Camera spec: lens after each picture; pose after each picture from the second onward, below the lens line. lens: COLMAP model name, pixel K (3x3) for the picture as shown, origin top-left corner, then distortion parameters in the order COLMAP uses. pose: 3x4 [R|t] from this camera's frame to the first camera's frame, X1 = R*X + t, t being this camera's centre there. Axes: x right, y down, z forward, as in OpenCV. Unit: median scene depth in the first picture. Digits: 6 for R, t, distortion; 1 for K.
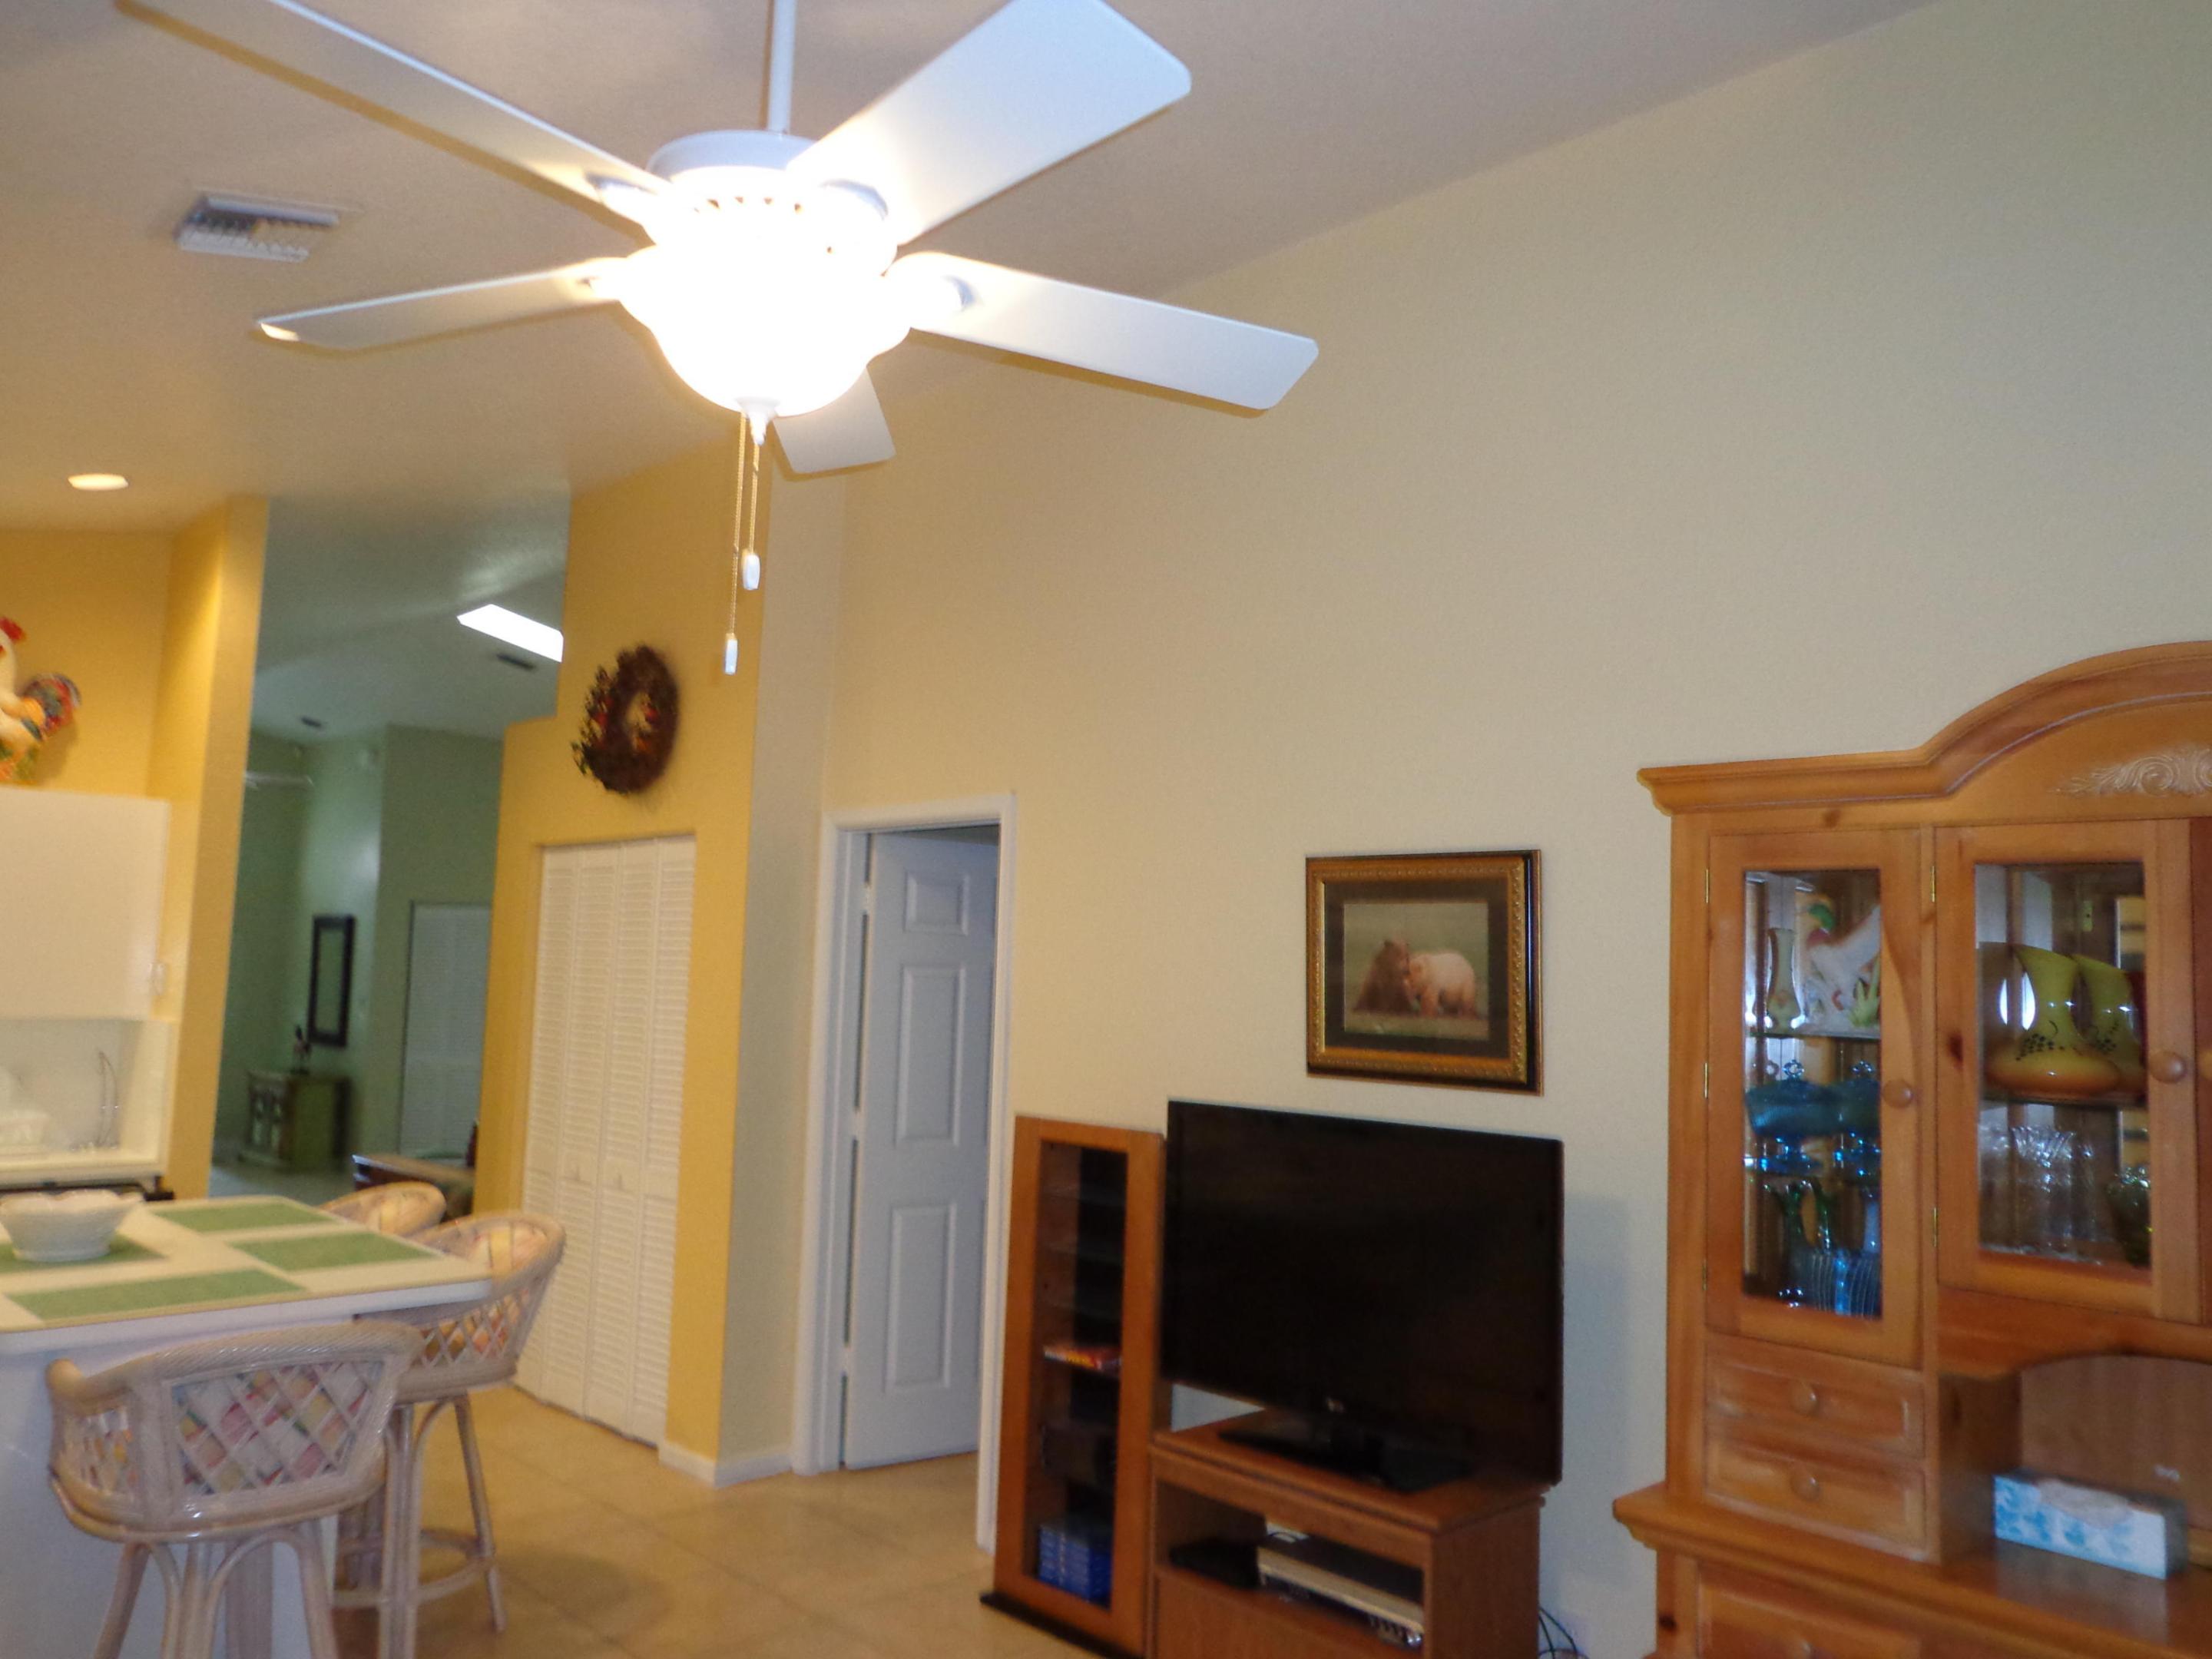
lens RADIAL K [[1616.0, 0, 1106.5], [0, 1616.0, 839.2], [0, 0, 1]] dist [-0.018112, 0.010946]
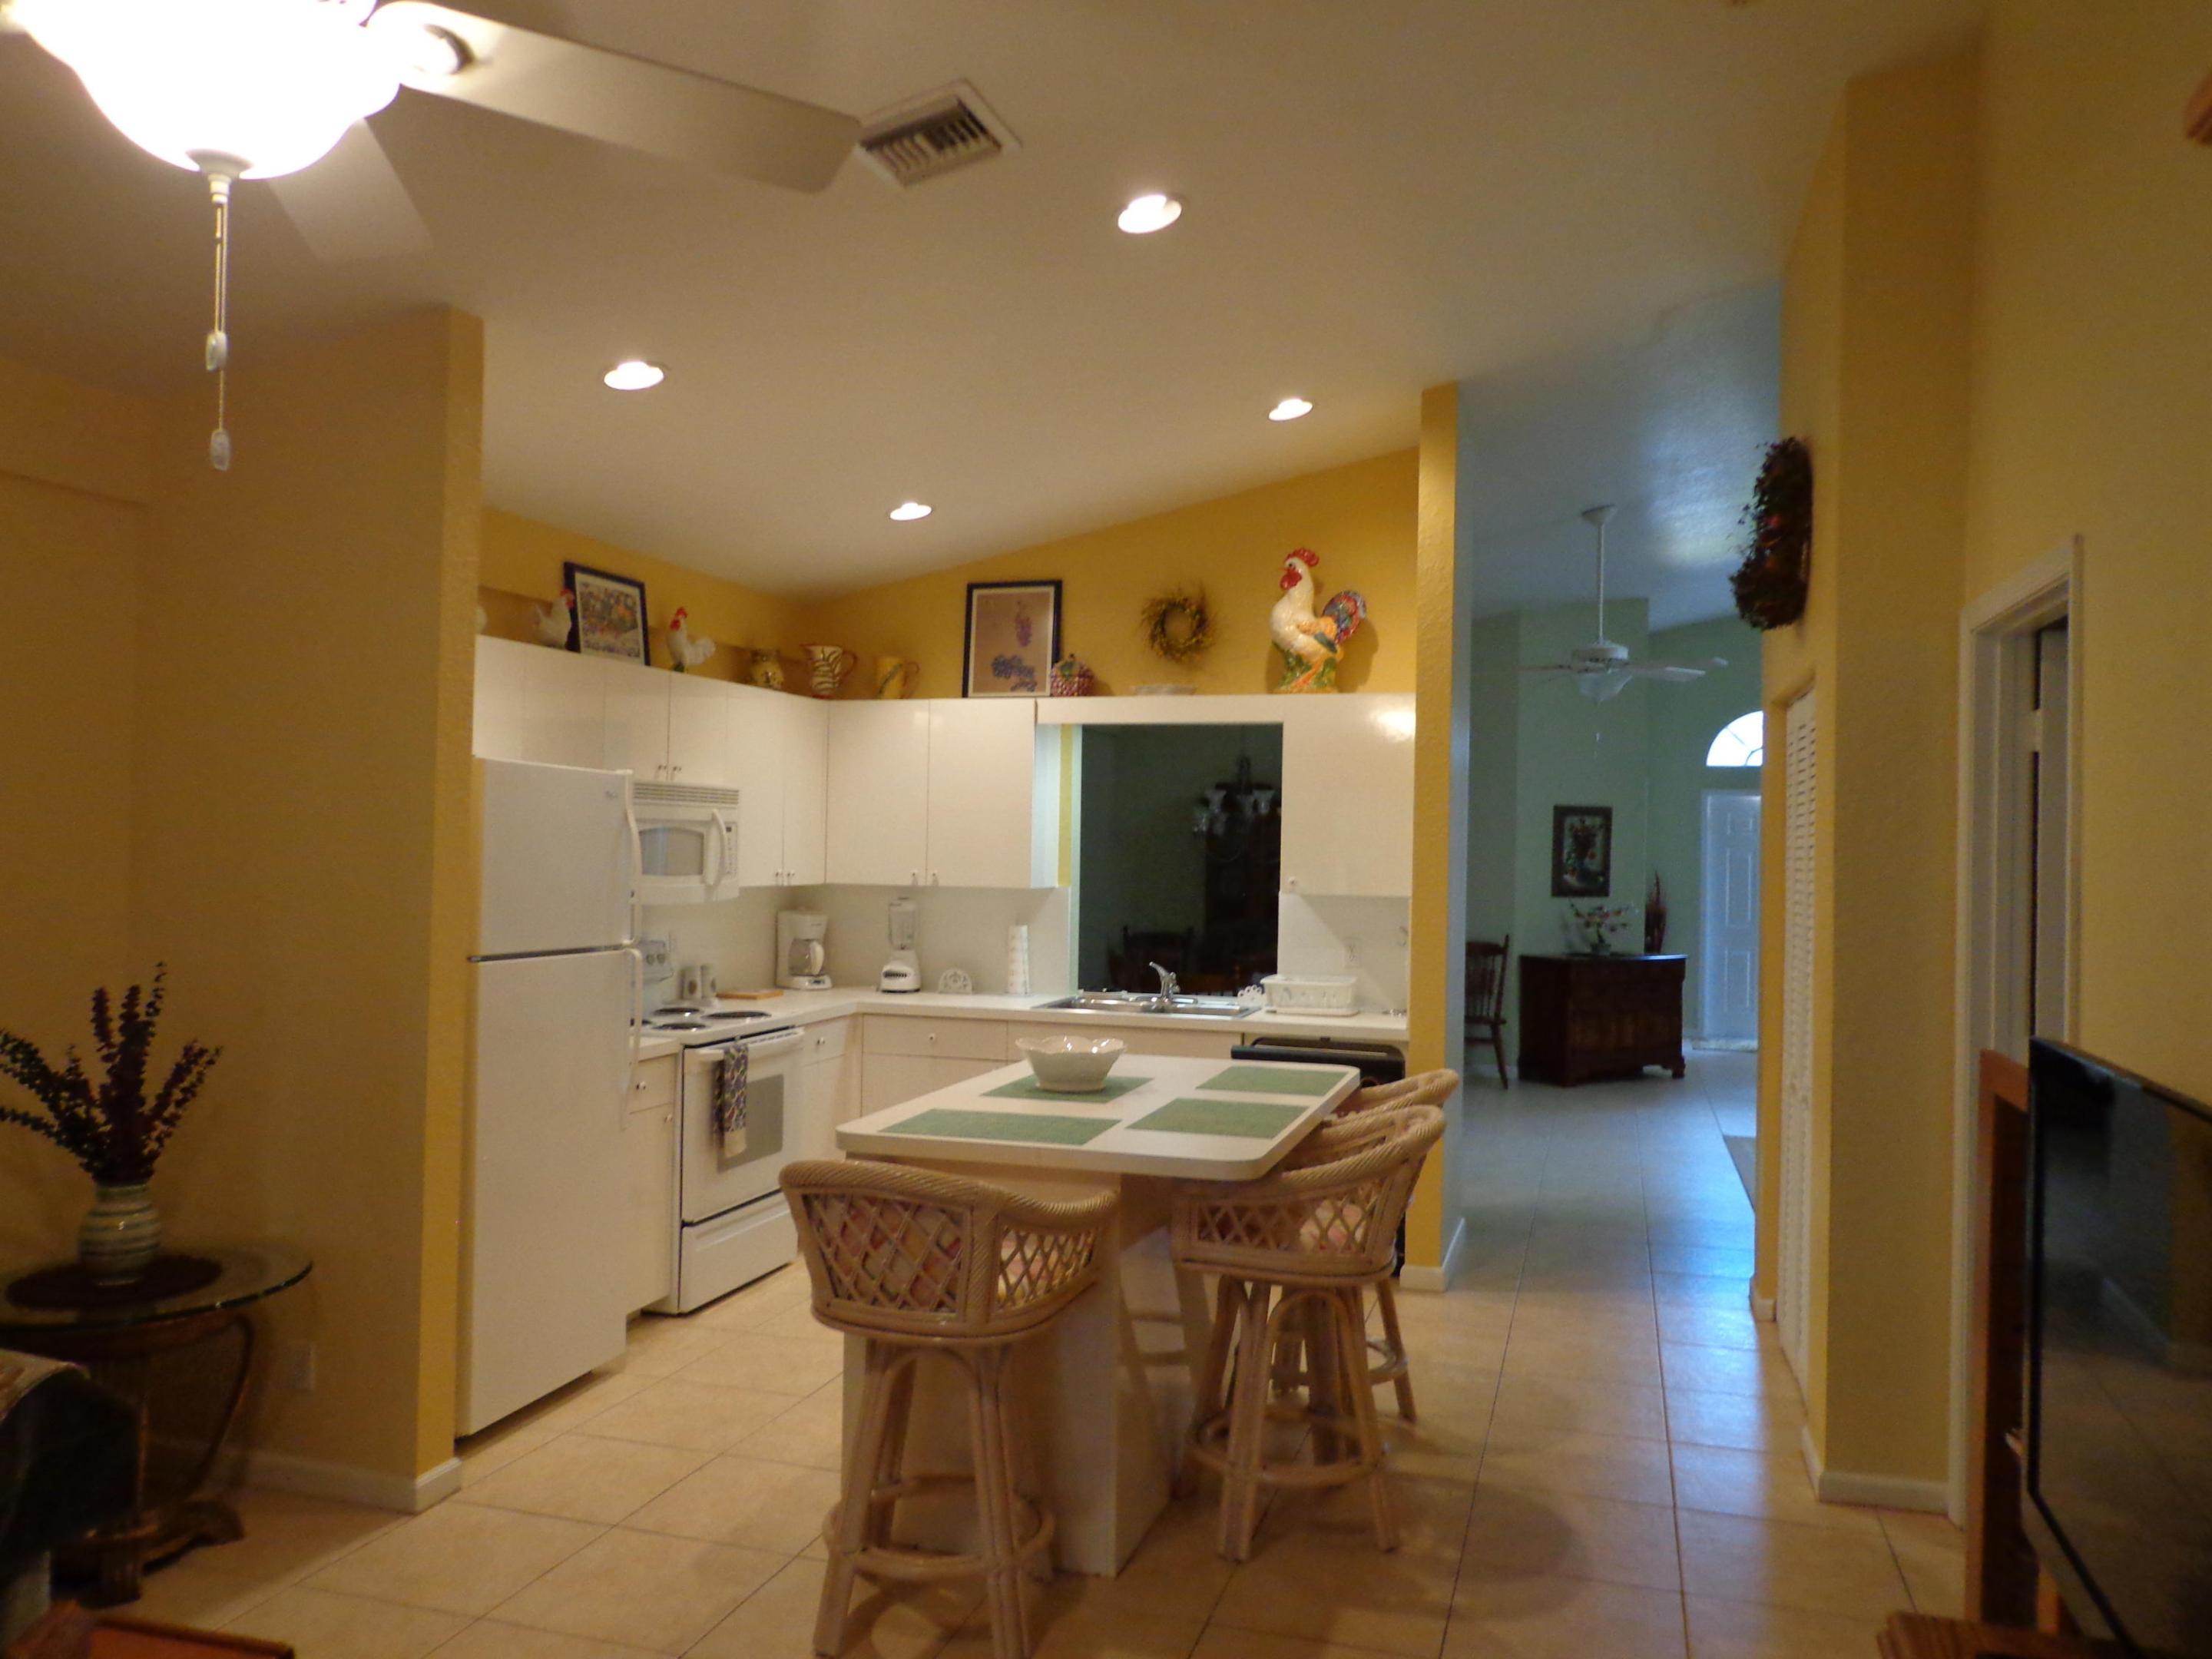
lens RADIAL K [[1612.7, 0, 1106.0], [0, 1612.7, 829.5], [0, 0, 1]] dist [-0.001861, -0.006898]
pose [[0.472645, -0.029541, -0.880758, 0.352042], [0.076408, 0.997048, 0.007562, 0.058929], [0.877934, -0.070871, 0.473507, 0.436589]]
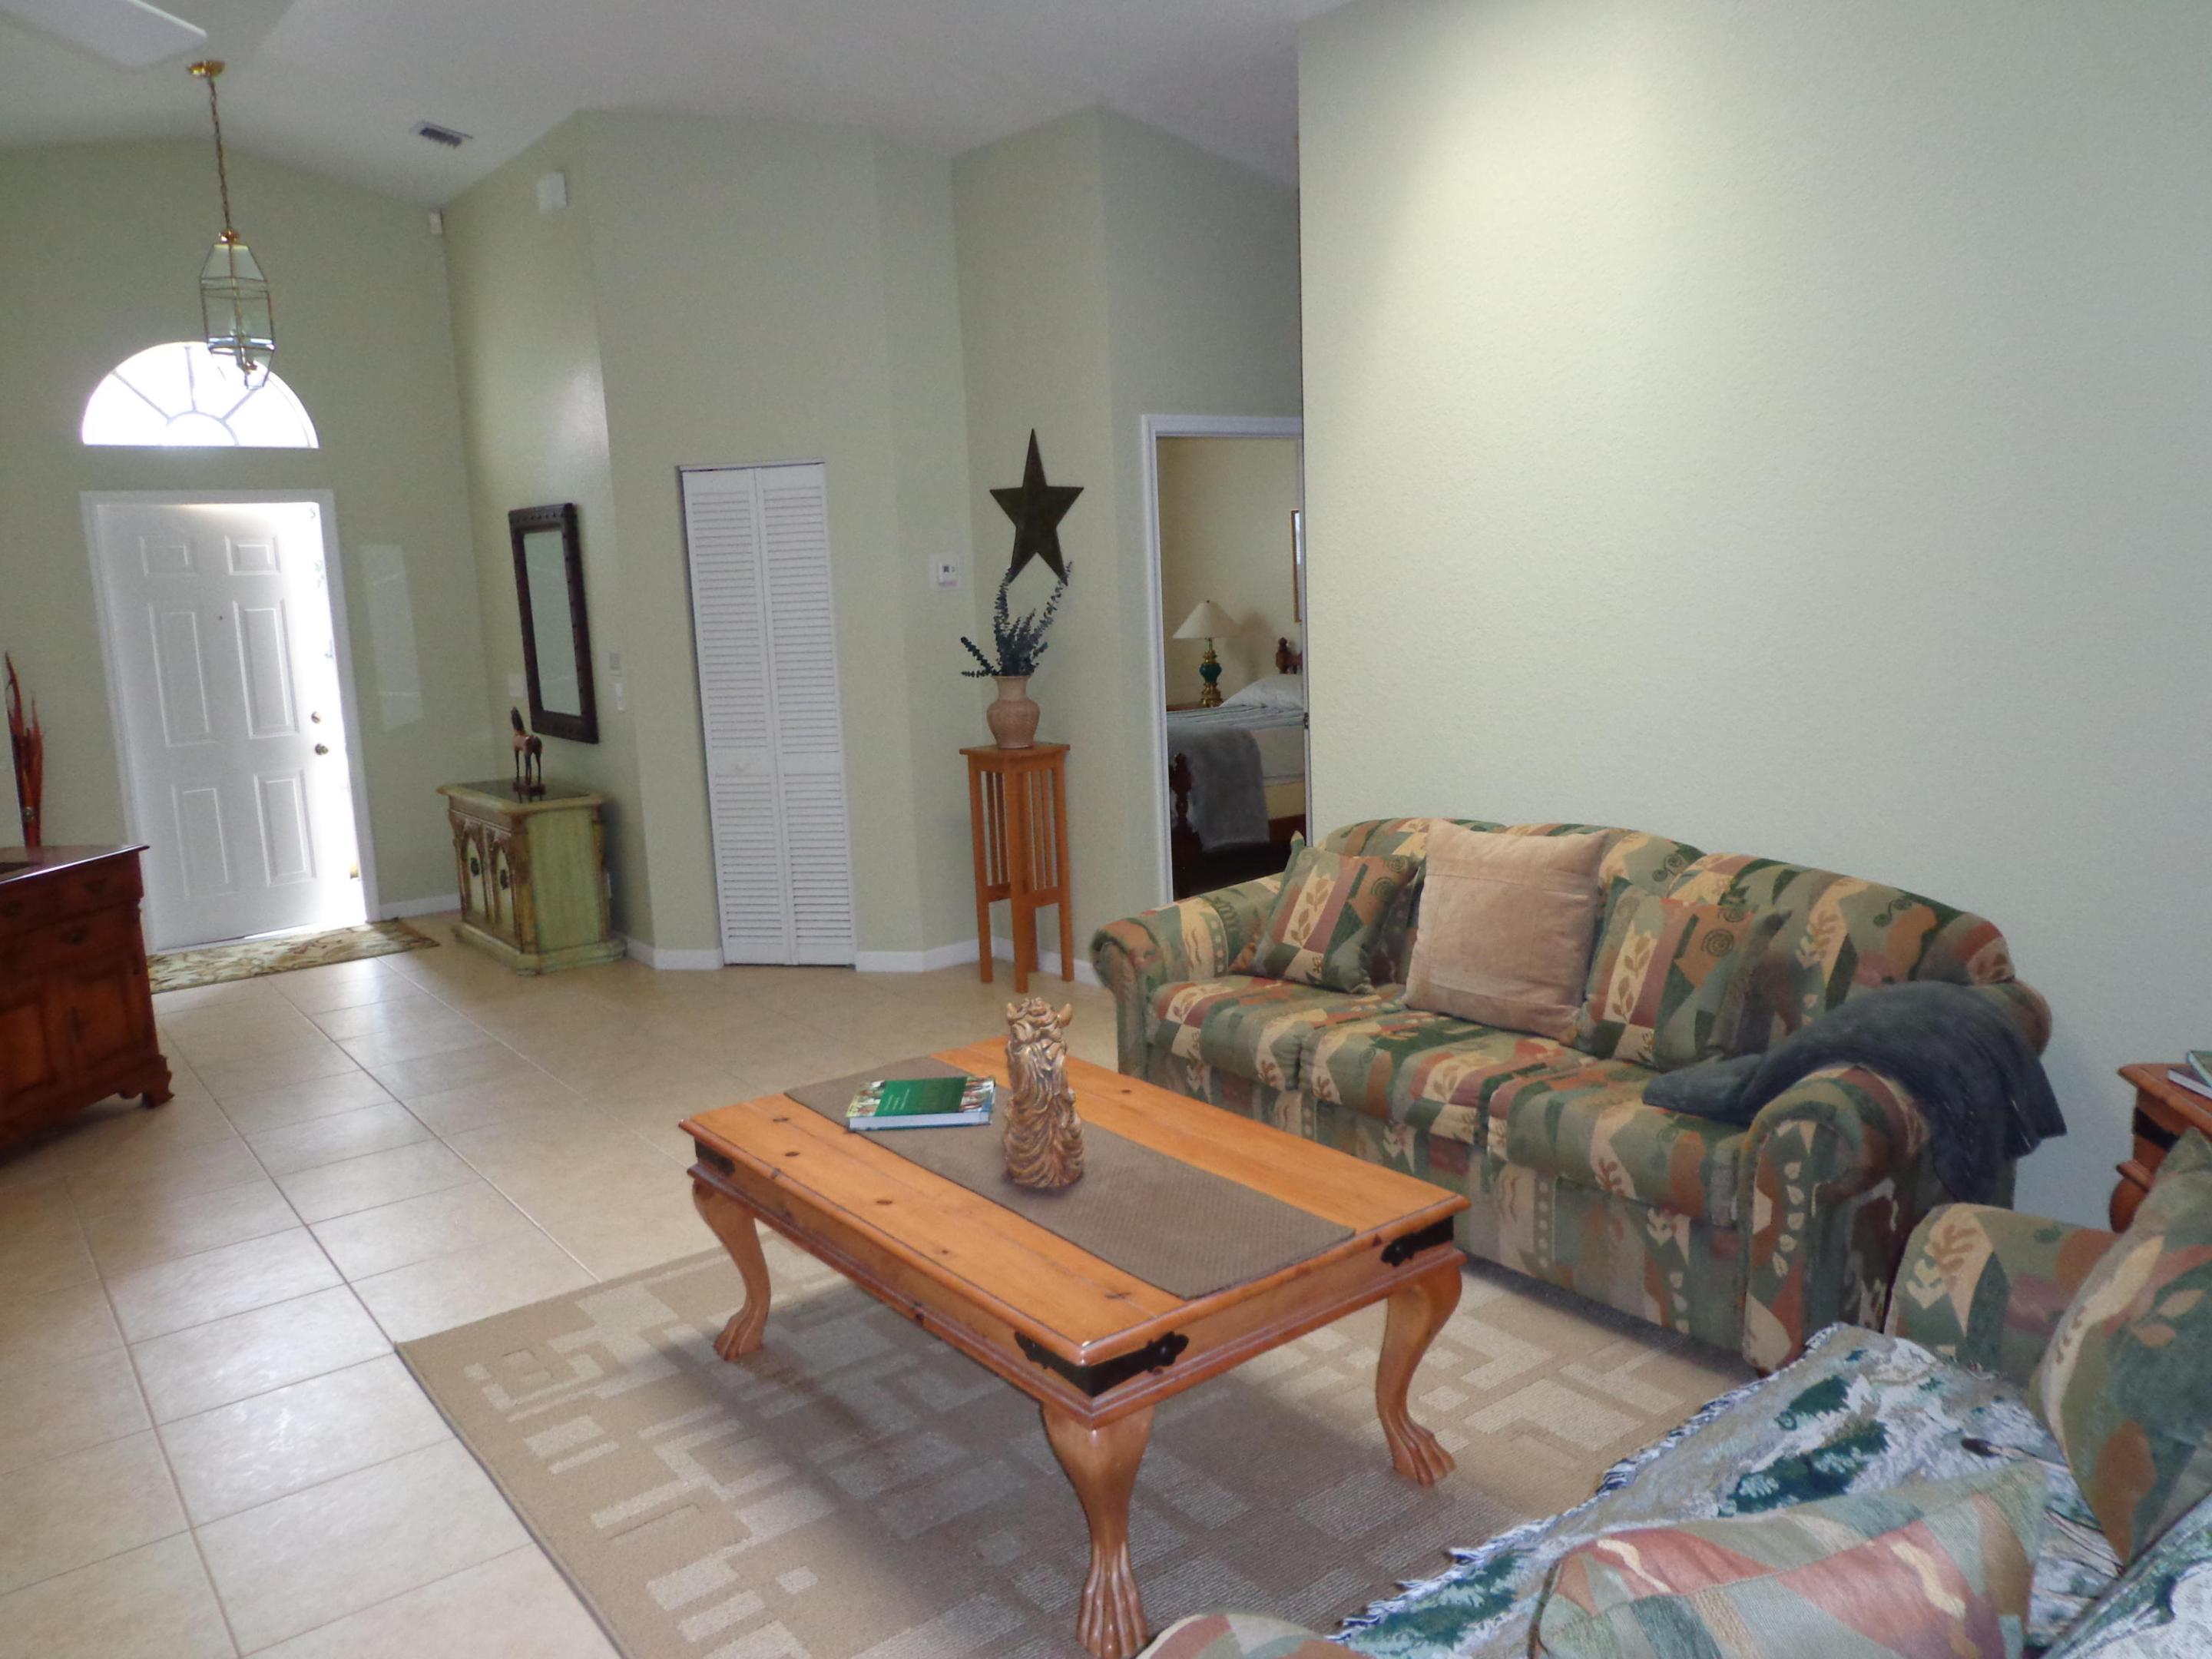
lens RADIAL K [[1608.0, 0, 1109.4], [0, 1608.0, 834.4], [0, 0, 1]] dist [-0.006450, -0.000143]
pose [[0.990056, -0.048579, -0.132018, -0.705681], [0.080227, 0.965882, 0.246242, 0.115354], [0.115552, -0.254385, 0.960175, 1.492293]]
